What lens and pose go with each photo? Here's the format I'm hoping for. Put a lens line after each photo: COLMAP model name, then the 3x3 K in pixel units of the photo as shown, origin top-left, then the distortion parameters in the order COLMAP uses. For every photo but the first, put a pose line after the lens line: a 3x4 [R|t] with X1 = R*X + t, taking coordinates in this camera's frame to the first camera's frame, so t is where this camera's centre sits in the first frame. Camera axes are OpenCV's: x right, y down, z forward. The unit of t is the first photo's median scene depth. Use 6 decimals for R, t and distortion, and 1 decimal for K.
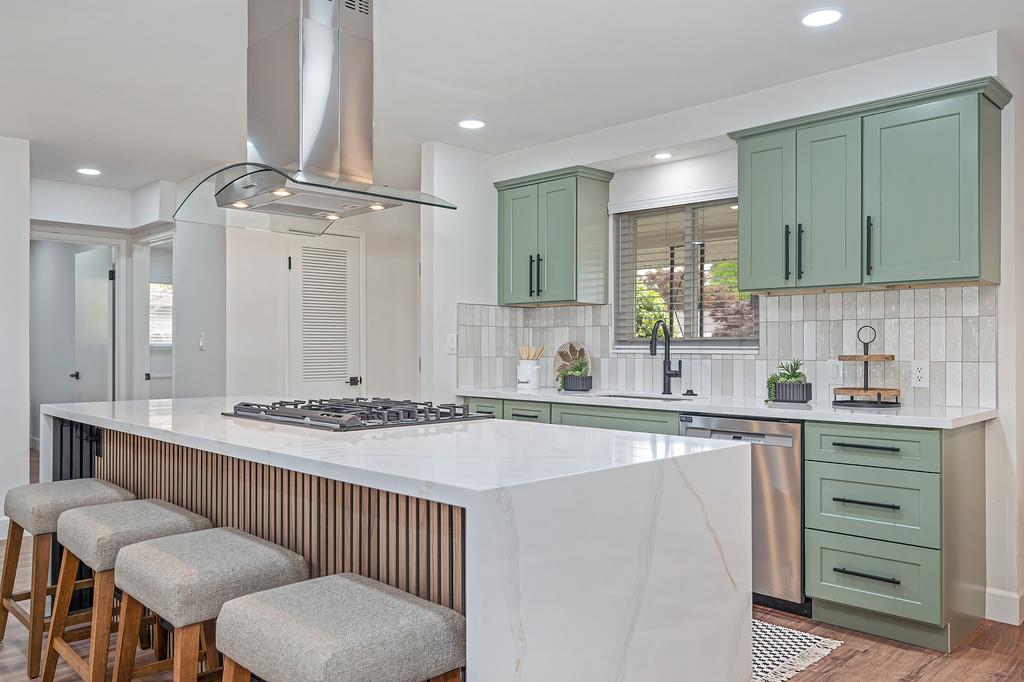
lens RADIAL K [[763.5, 0, 512.0], [0, 763.5, 341.0], [0, 0, 1]] dist [-0.002928, -0.003581]
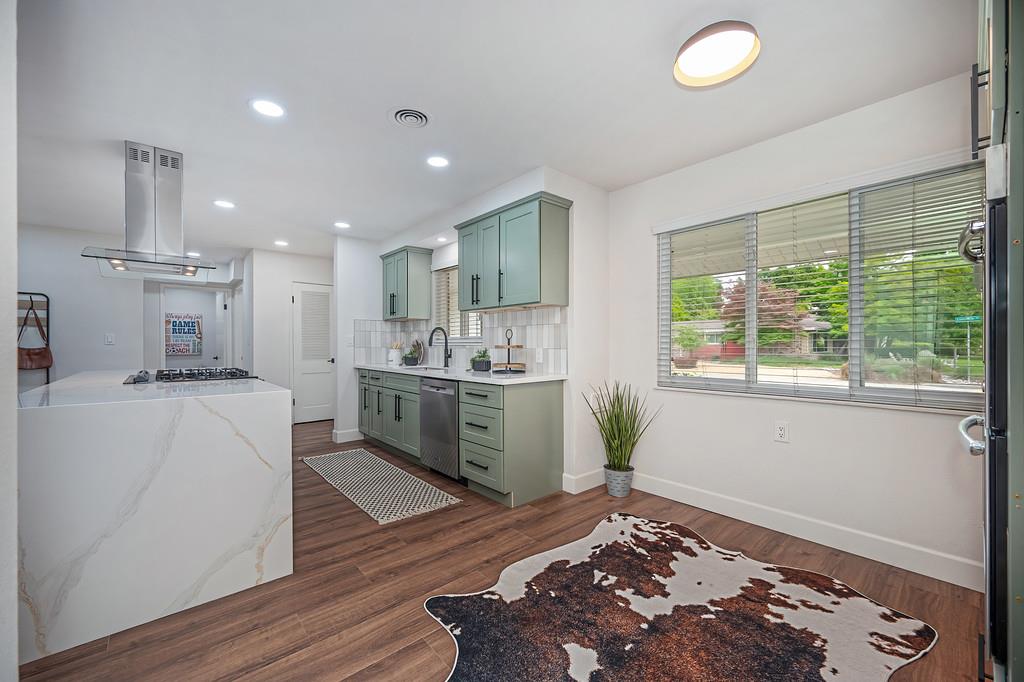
lens RADIAL K [[401.8, 0, 515.1], [0, 401.8, 345.0], [0, 0, 1]] dist [-0.000425, -0.000066]
pose [[0.997922, -0.002619, -0.064379, 0.475650], [0.003156, 0.999961, 0.008240, 0.008756], [0.064355, -0.008426, 0.997892, 0.032033]]
